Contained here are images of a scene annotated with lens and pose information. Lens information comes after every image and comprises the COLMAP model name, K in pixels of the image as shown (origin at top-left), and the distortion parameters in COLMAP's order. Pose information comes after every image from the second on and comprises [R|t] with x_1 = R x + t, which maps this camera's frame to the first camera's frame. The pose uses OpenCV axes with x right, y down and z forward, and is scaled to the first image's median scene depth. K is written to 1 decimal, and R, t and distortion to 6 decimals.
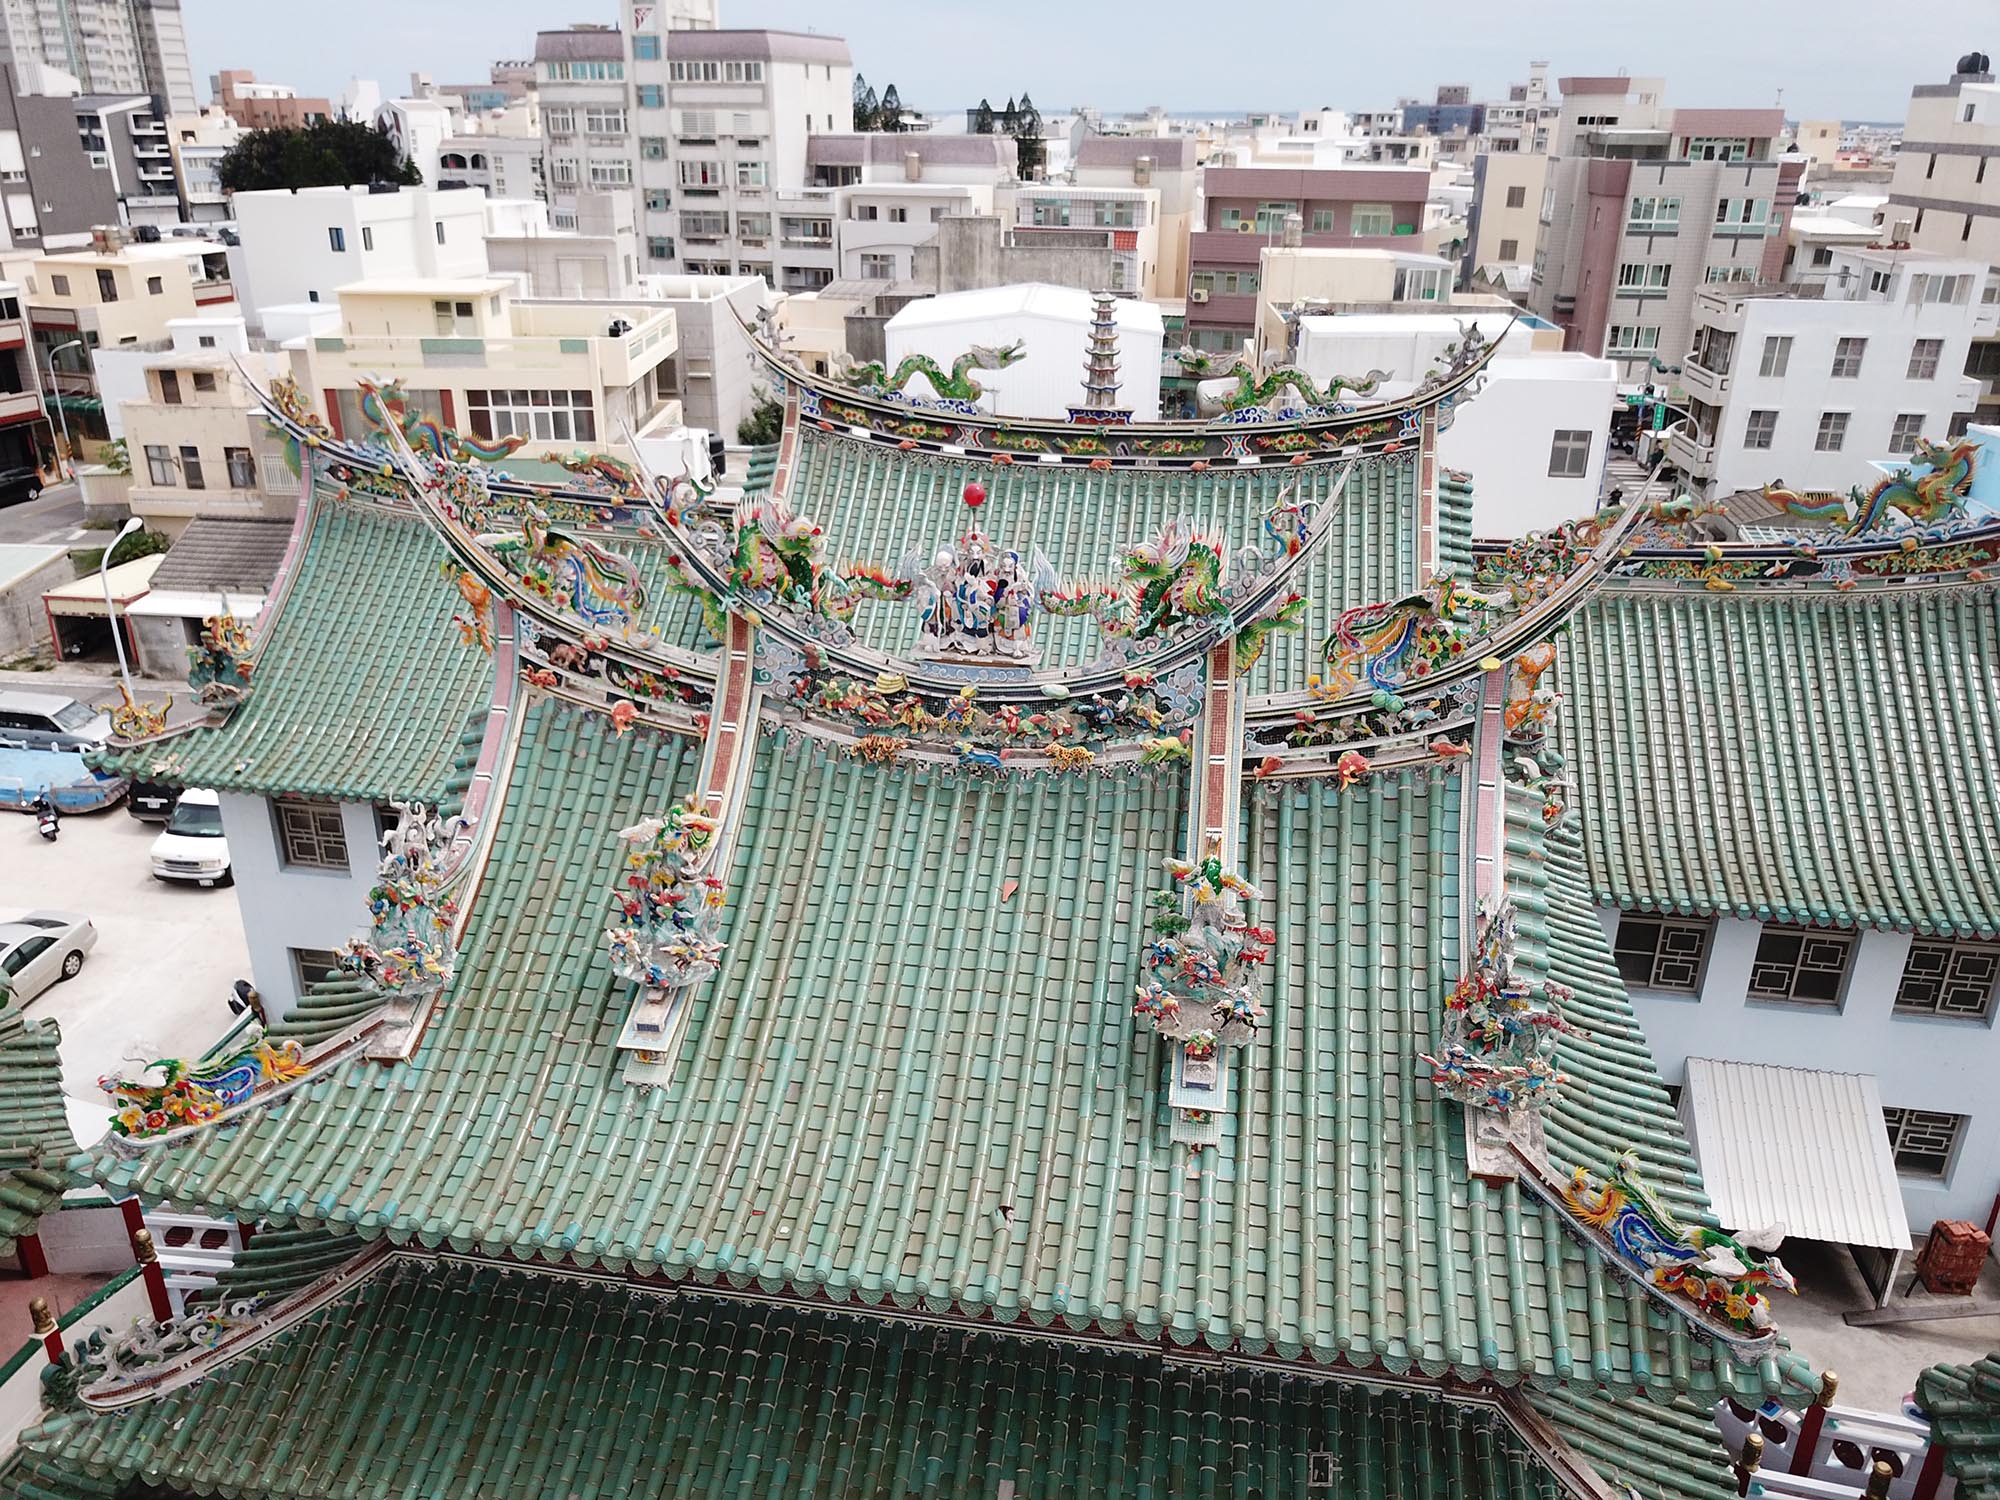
lens RADIAL K [[1540.0, 0, 977.3], [0, 1540.0, 769.8], [0, 0, 1]] dist [0.004033, 0.002110]
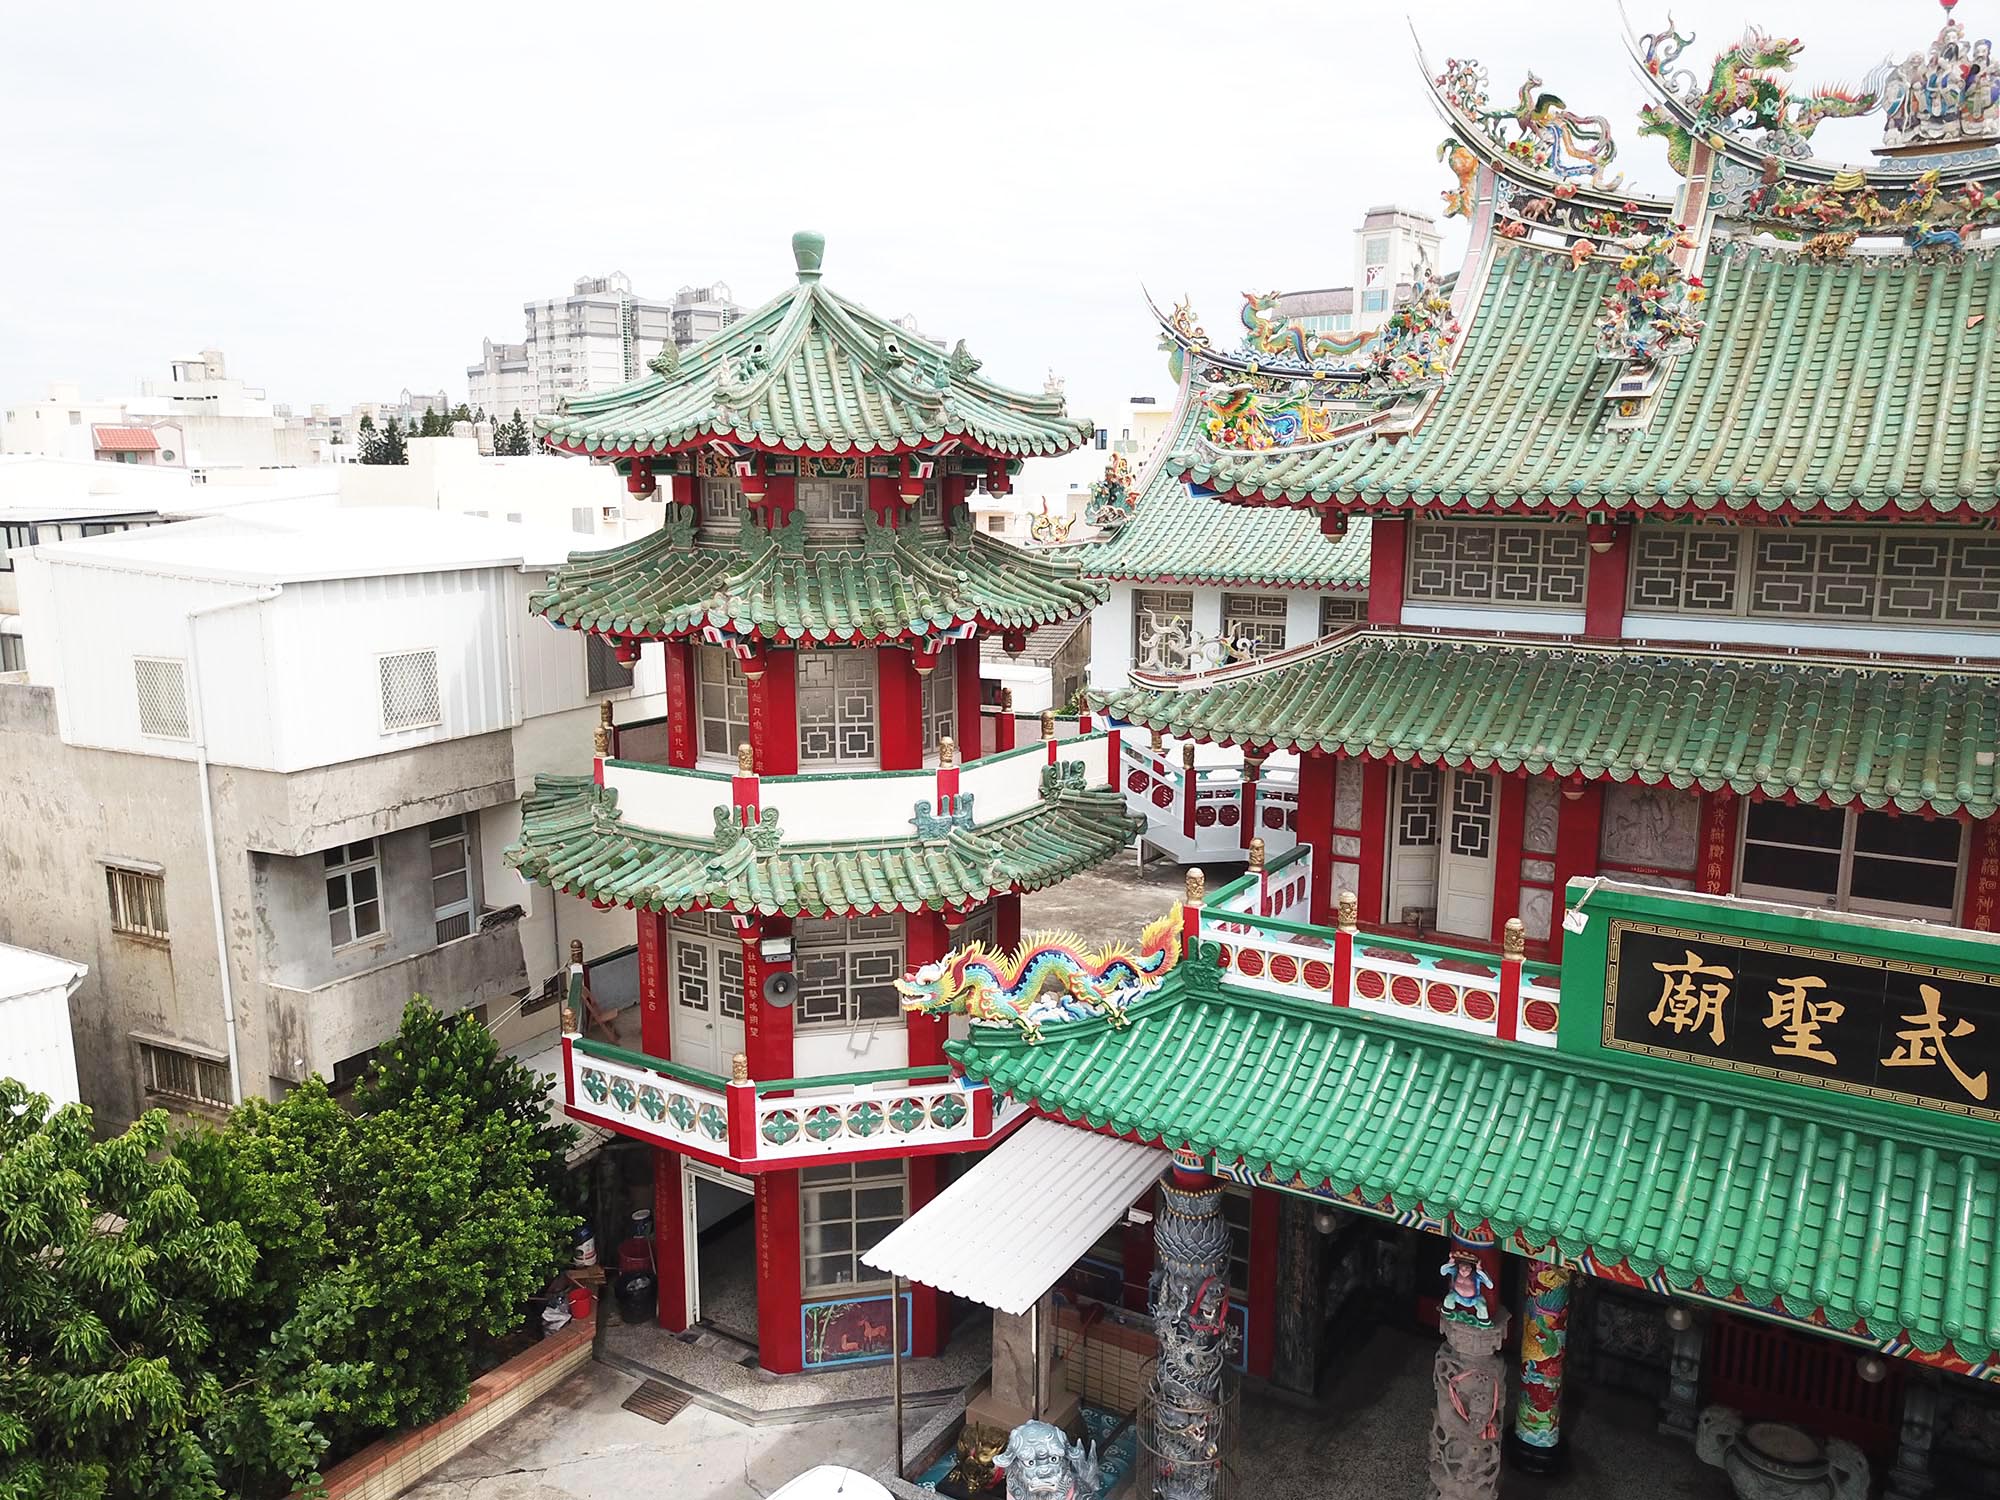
lens RADIAL K [[1540.0, 0, 974.3], [0, 1540.0, 761.4], [0, 0, 1]] dist [0.004033, 0.002110]
pose [[0.918649, 0.065002, -0.389691, -0.103545], [-0.147313, 0.971596, -0.185205, 0.389062], [0.366583, 0.227544, 0.902131, -0.099205]]
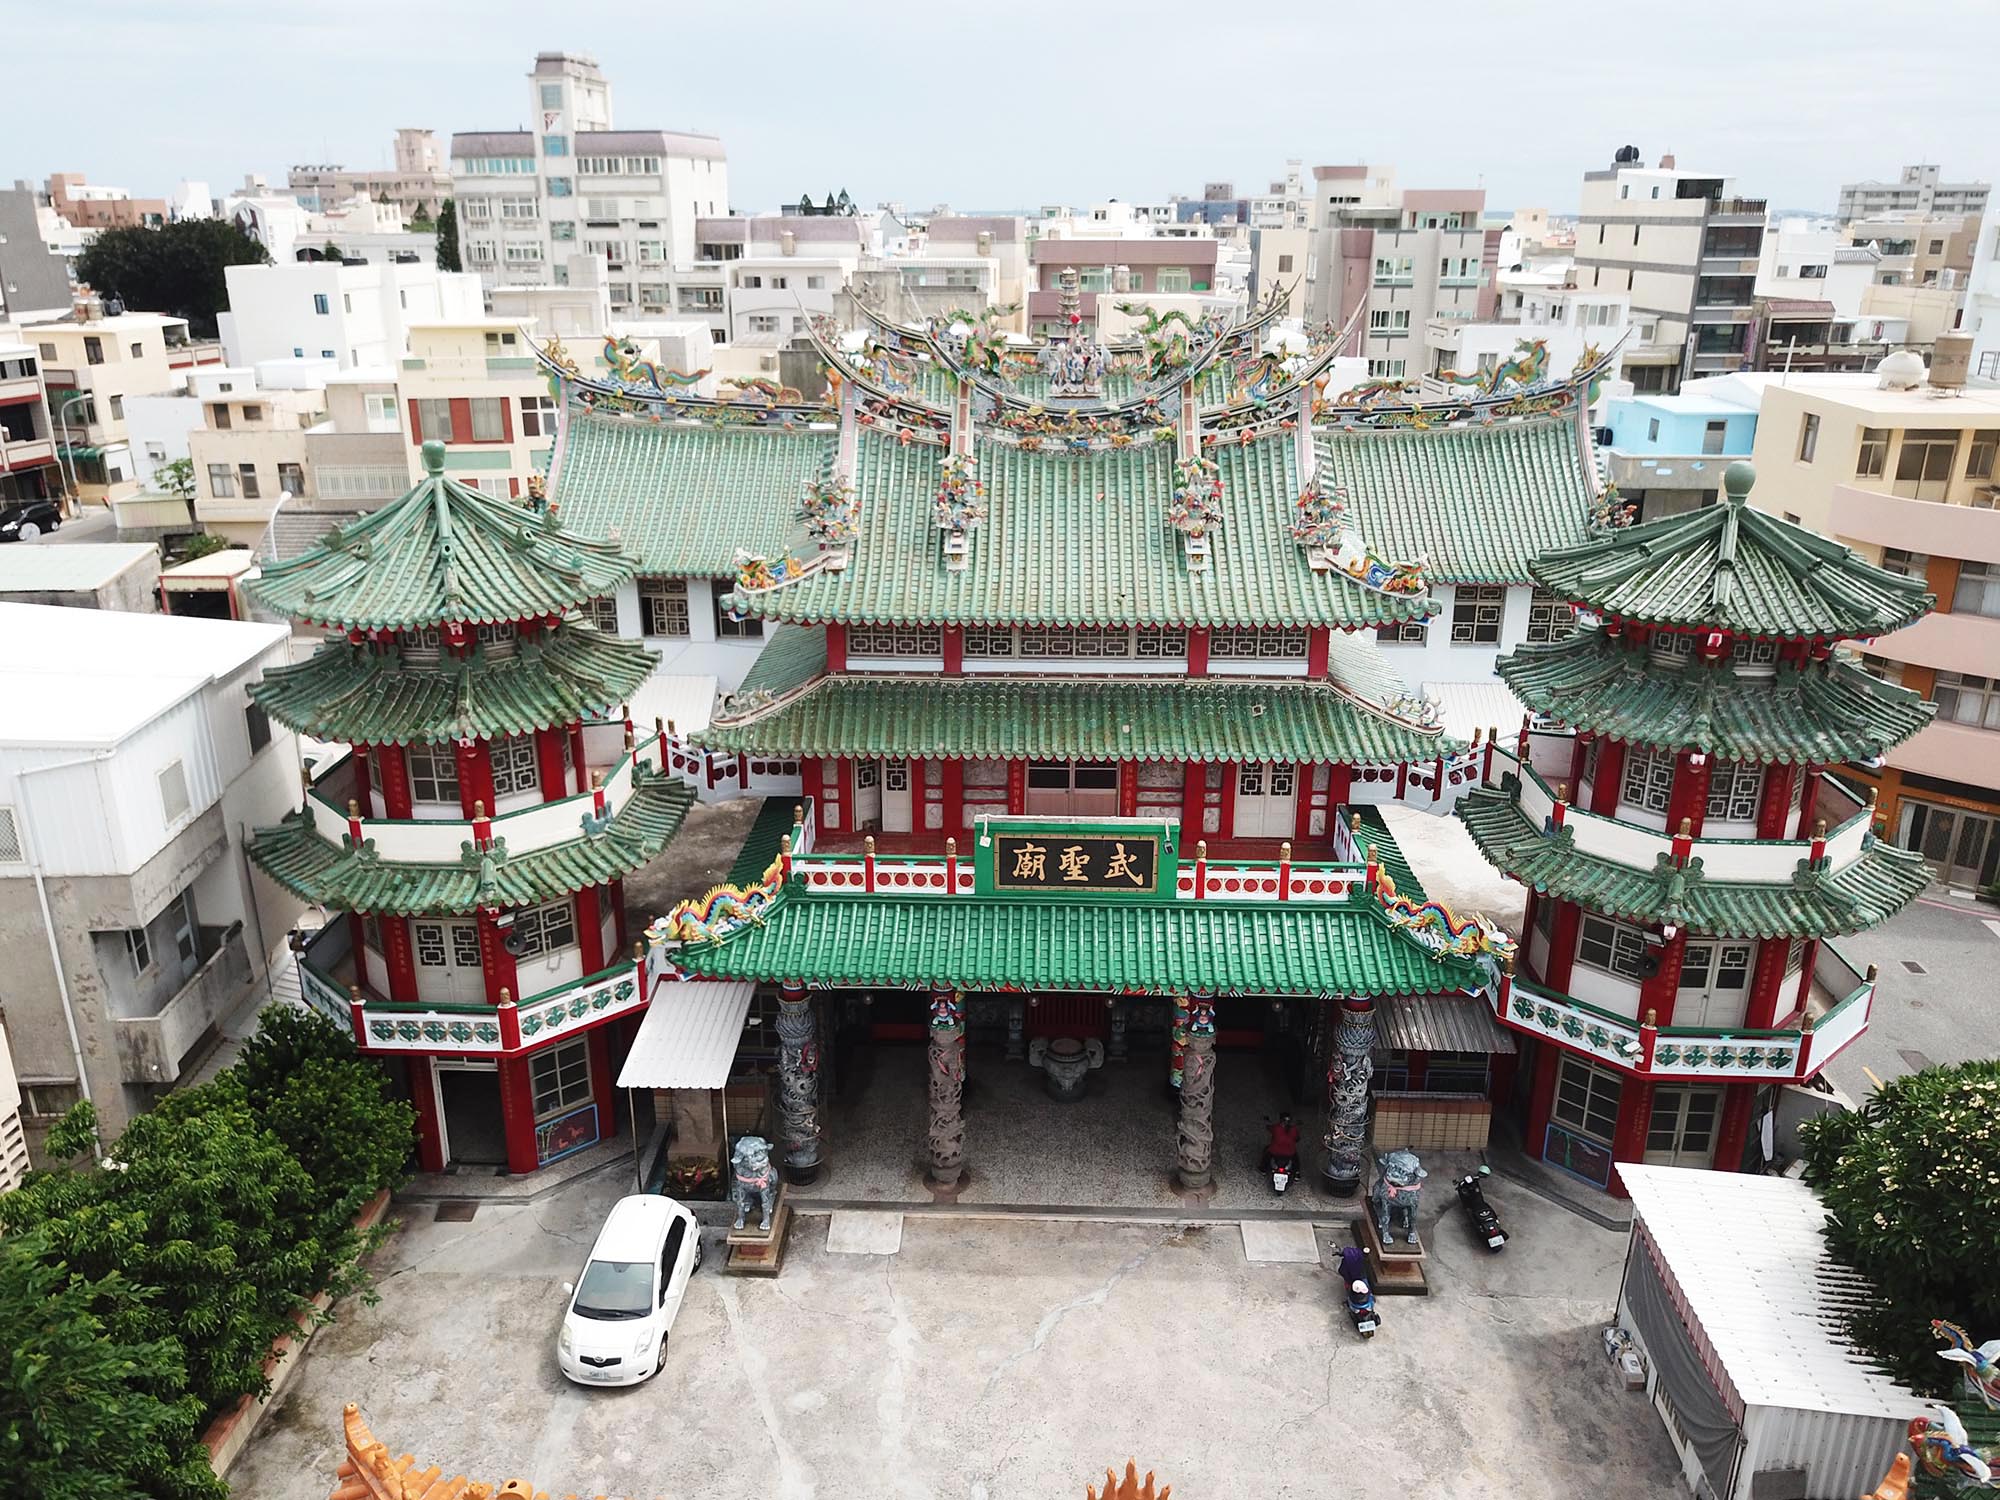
lens RADIAL K [[1540.0, 0, 977.9], [0, 1540.0, 770.0], [0, 0, 1]] dist [0.004033, 0.002110]
pose [[0.991310, -0.052852, 0.120462, -0.248254], [0.059593, 0.996811, -0.053063, 0.325603], [-0.117274, 0.059781, 0.991299, -0.646908]]
